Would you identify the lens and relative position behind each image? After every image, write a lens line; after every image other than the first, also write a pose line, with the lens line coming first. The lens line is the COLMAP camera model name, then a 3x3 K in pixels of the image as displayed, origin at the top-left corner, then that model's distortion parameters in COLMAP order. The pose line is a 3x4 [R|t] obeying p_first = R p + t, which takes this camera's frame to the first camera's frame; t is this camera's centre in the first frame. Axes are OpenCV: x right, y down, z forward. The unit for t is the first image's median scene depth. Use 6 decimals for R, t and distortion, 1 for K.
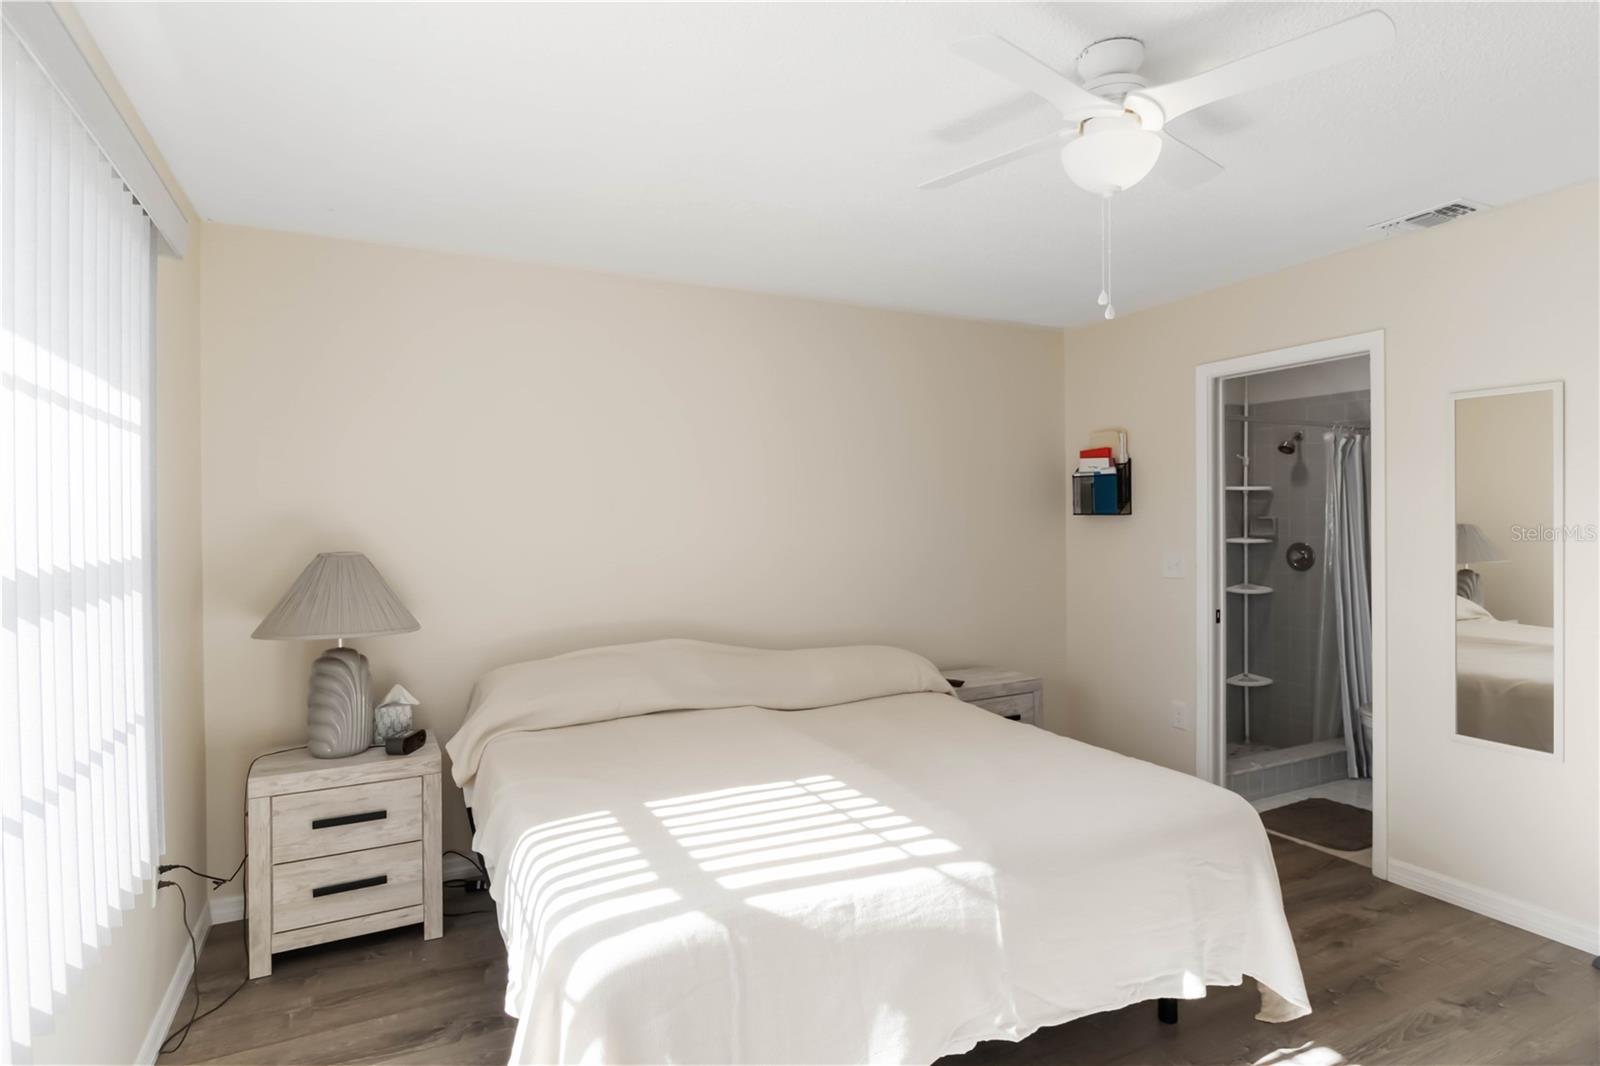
lens RADIAL K [[854.9, 0, 798.0], [0, 854.9, 516.3], [0, 0, 1]] dist [-0.005069, -0.000667]
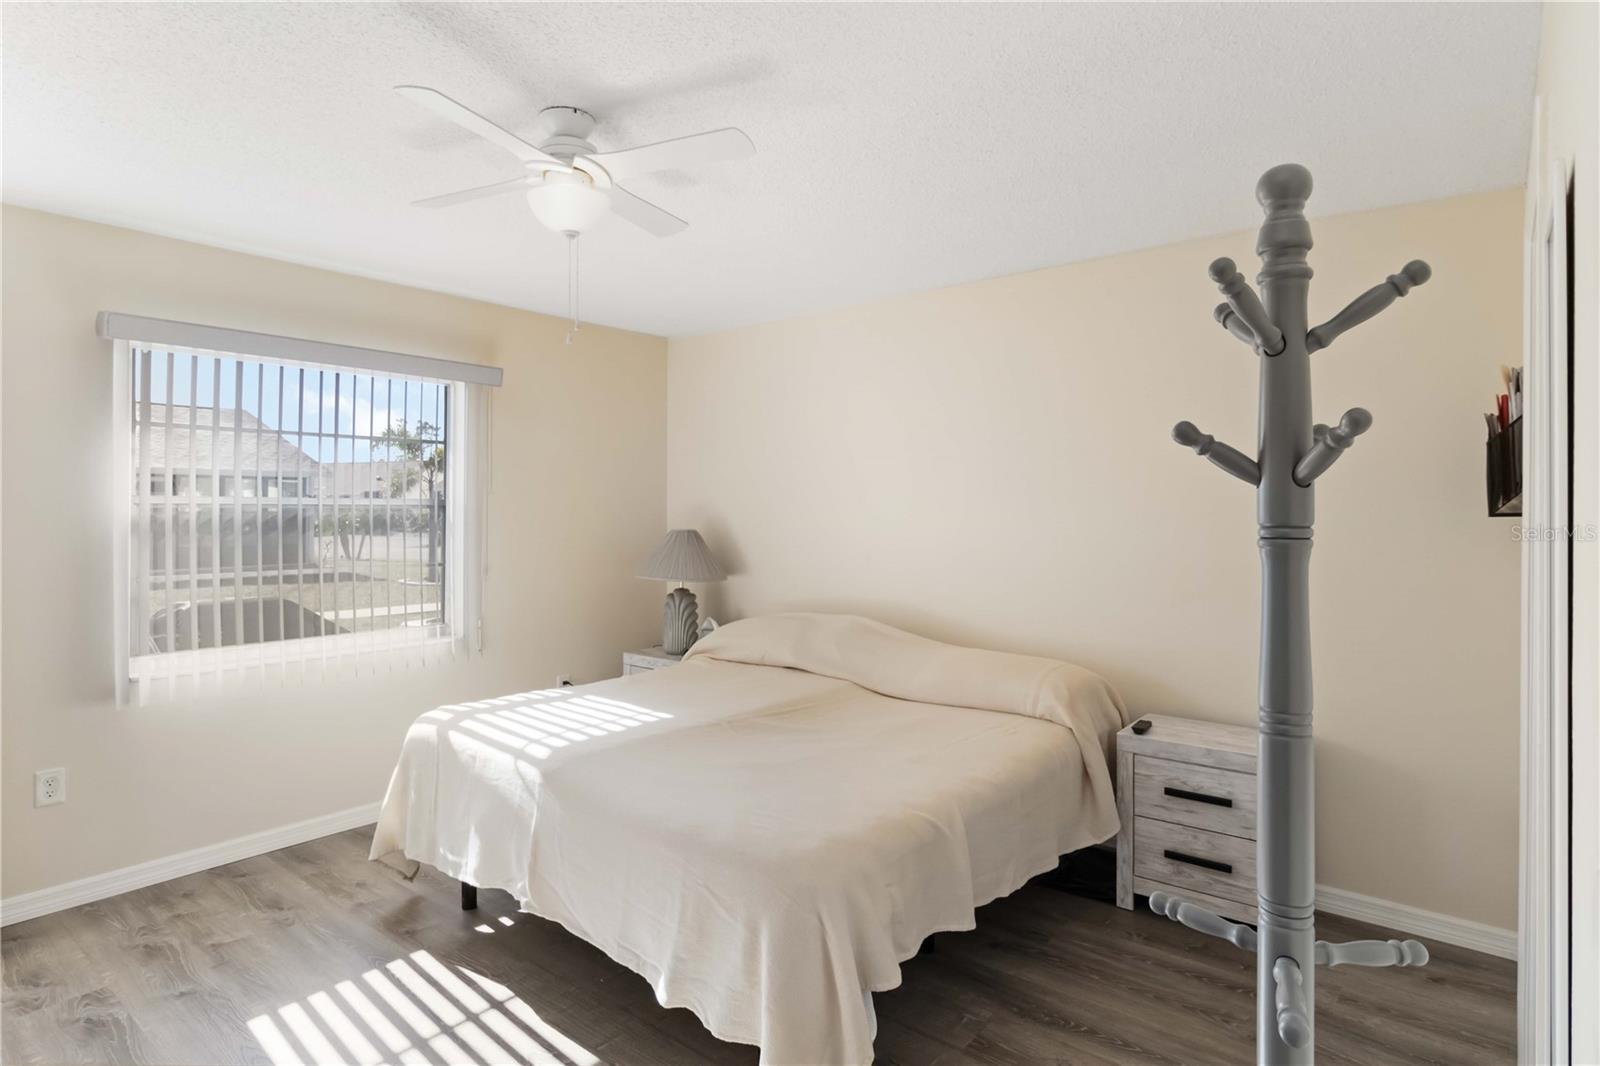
lens RADIAL K [[854.9, 0, 798.0], [0, 854.9, 516.3], [0, 0, 1]] dist [-0.005069, -0.000667]
pose [[0.404273, 0.015588, -0.914506, 1.529953], [-0.008363, 0.999876, 0.013347, -0.014765], [0.914600, 0.002252, 0.404353, 0.797327]]
